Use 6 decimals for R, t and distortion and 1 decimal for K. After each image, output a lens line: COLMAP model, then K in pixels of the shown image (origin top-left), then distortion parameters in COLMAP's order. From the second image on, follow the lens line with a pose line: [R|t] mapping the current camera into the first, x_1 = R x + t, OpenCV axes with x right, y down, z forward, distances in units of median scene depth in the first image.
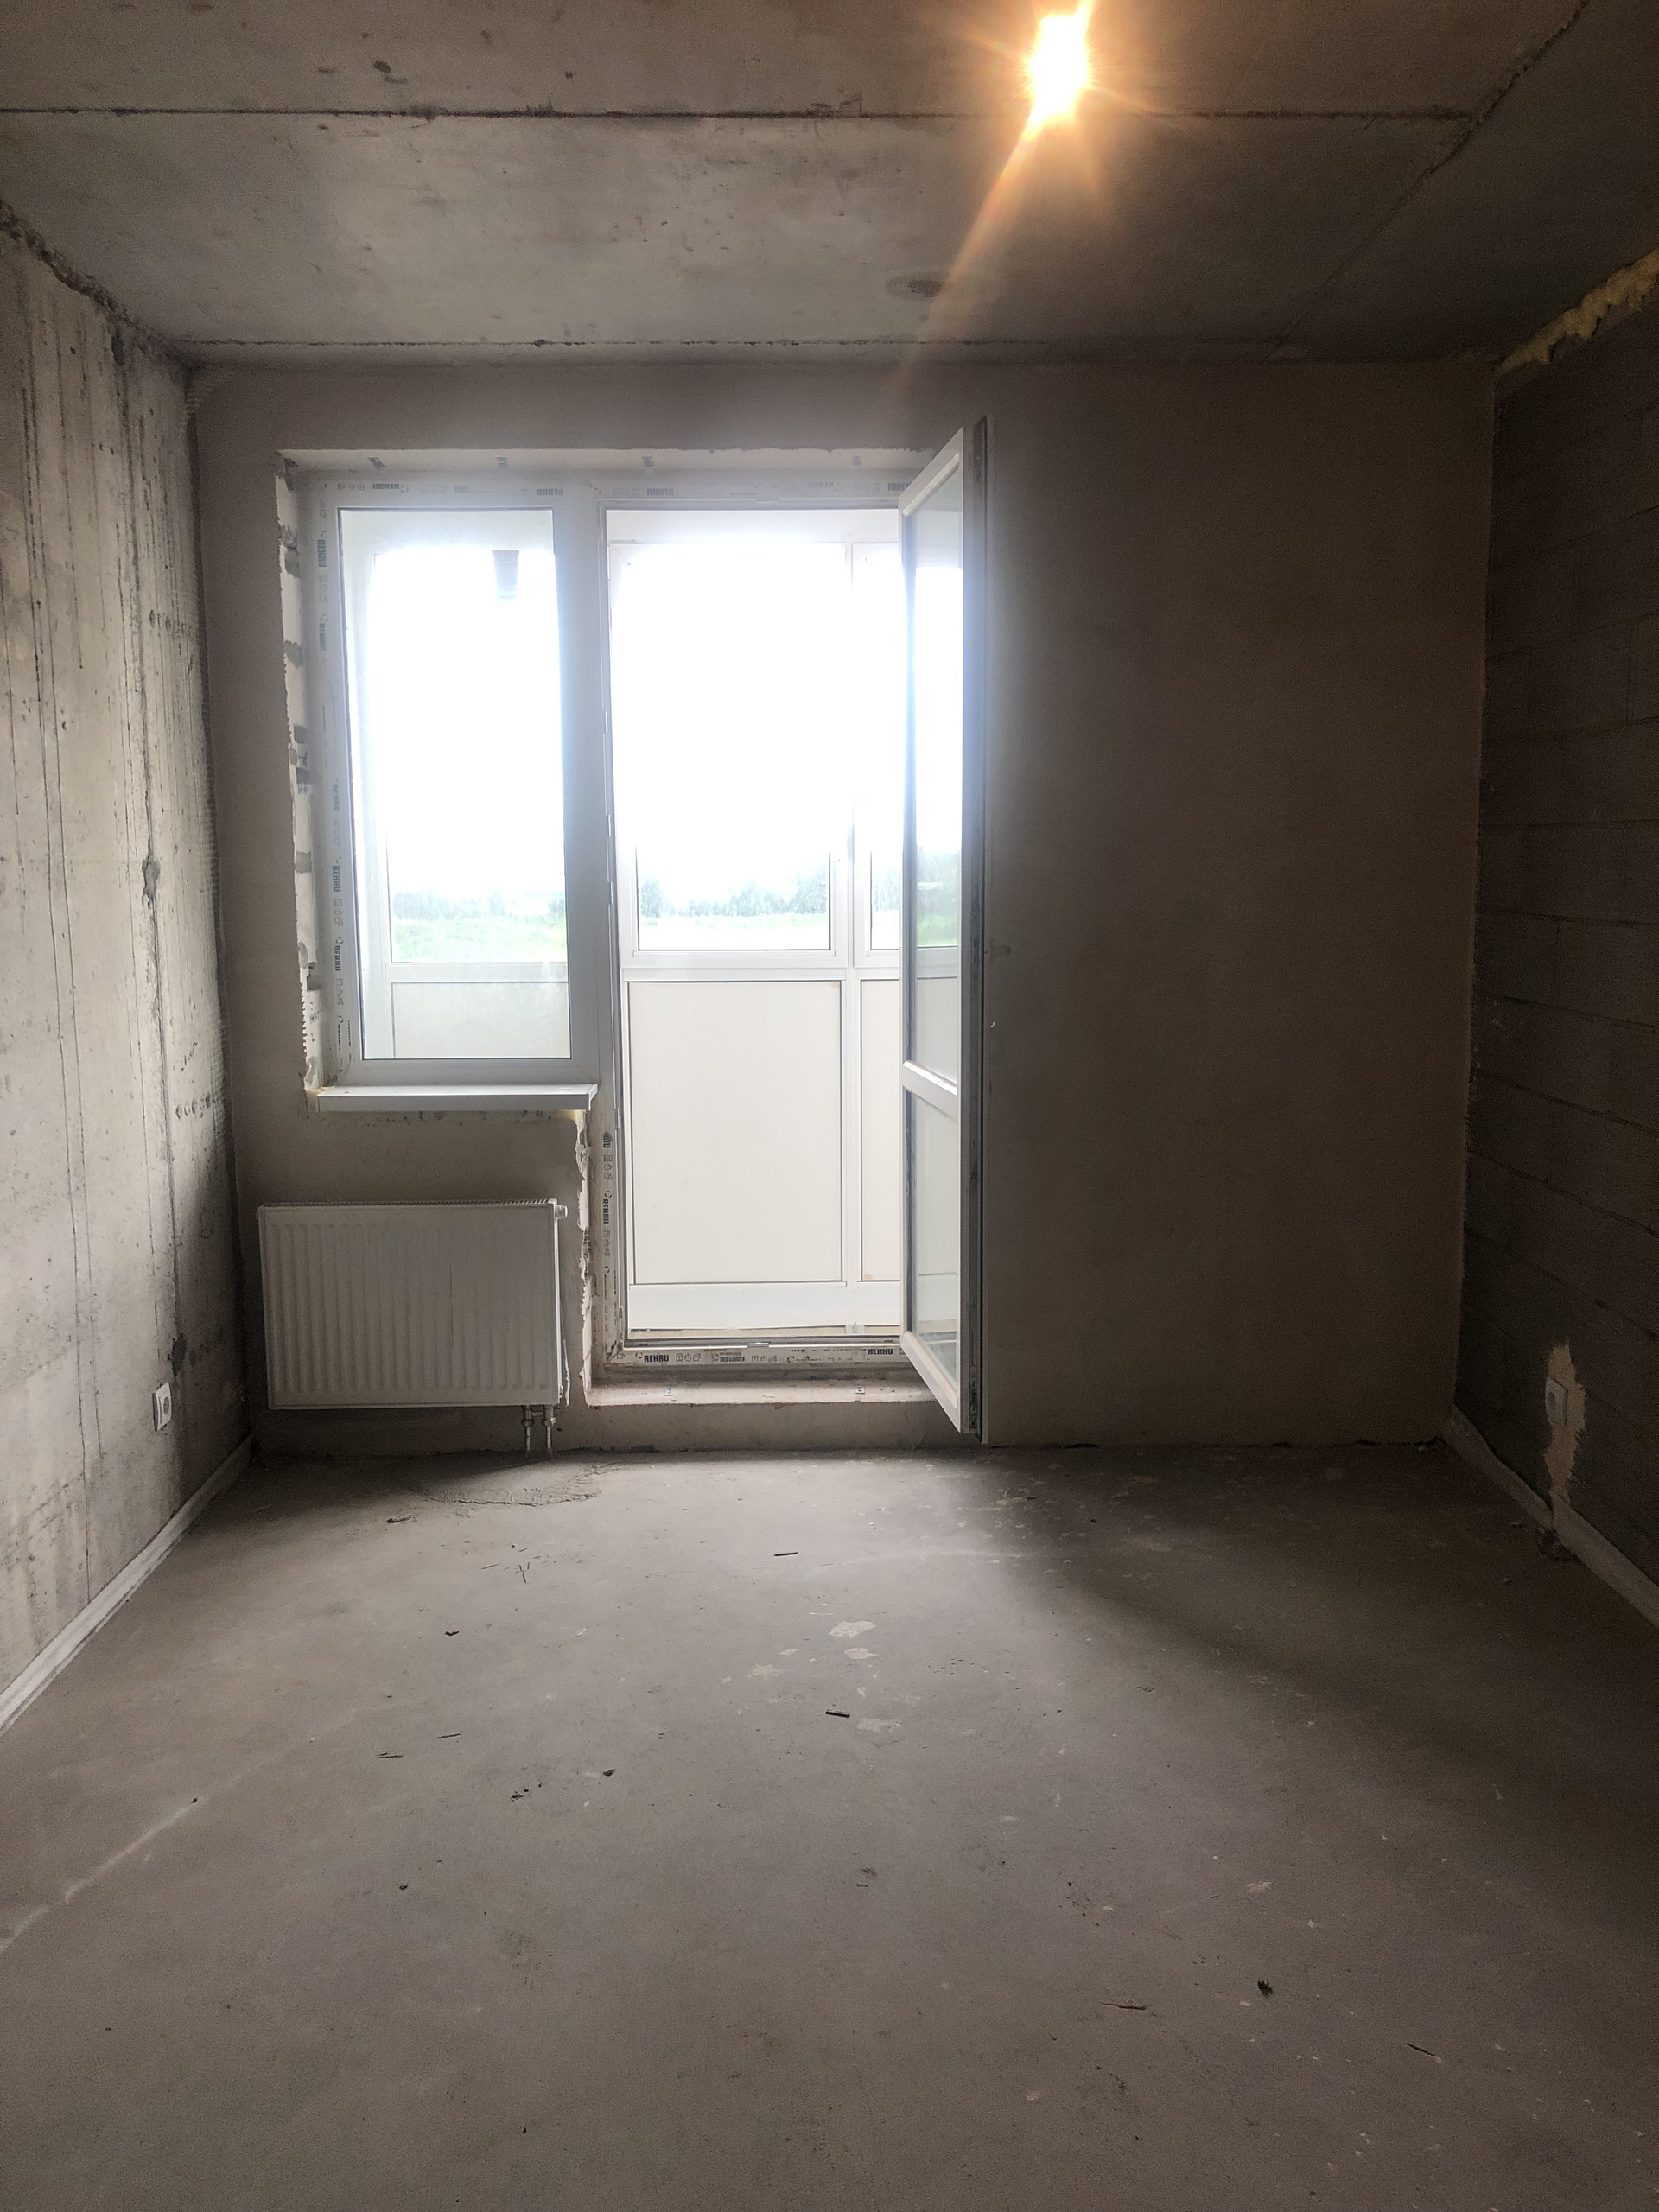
lens RADIAL K [[1804.1, 0, 829.5], [0, 1804.1, 1106.0], [0, 0, 1]] dist [0.015424, -0.075684]
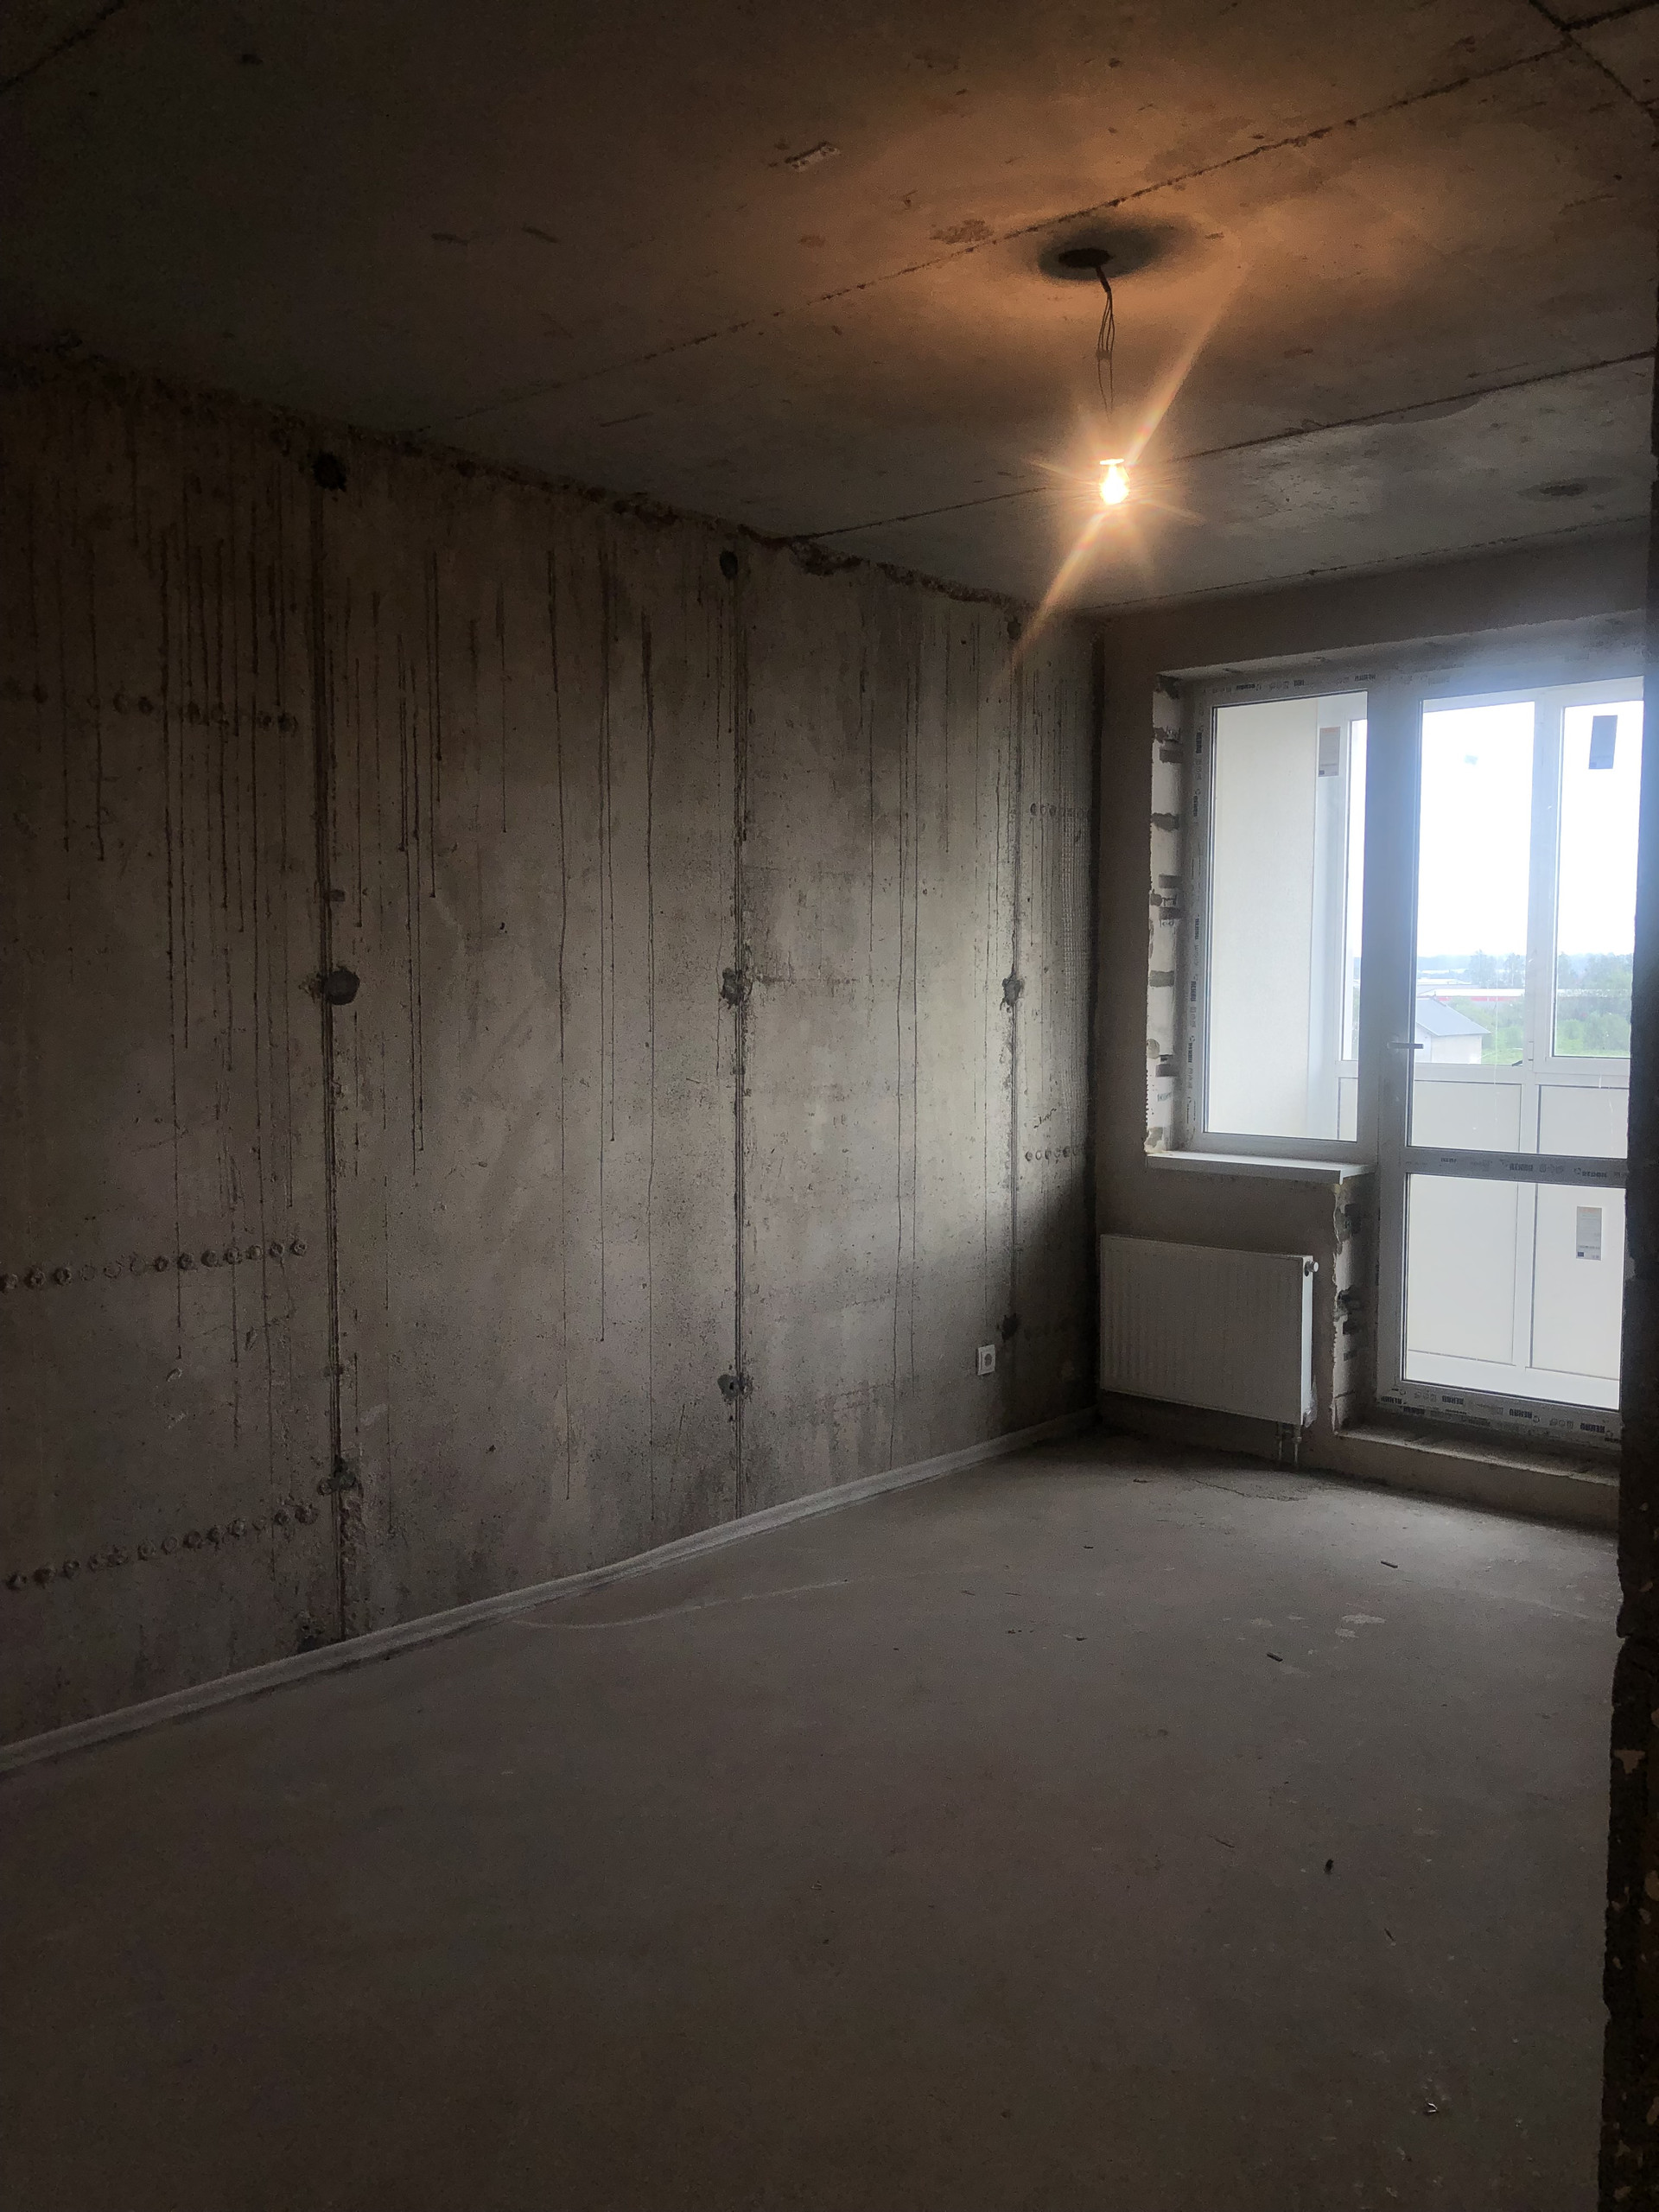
lens RADIAL K [[1805.1, 0, 829.5], [0, 1805.1, 1106.0], [0, 0, 1]] dist [0.139566, -0.385222]
pose [[0.723731, 0.056071, -0.687801, 0.501917], [-0.093849, 0.995431, -0.017602, 0.003752], [0.683671, 0.077289, 0.725686, -0.133115]]
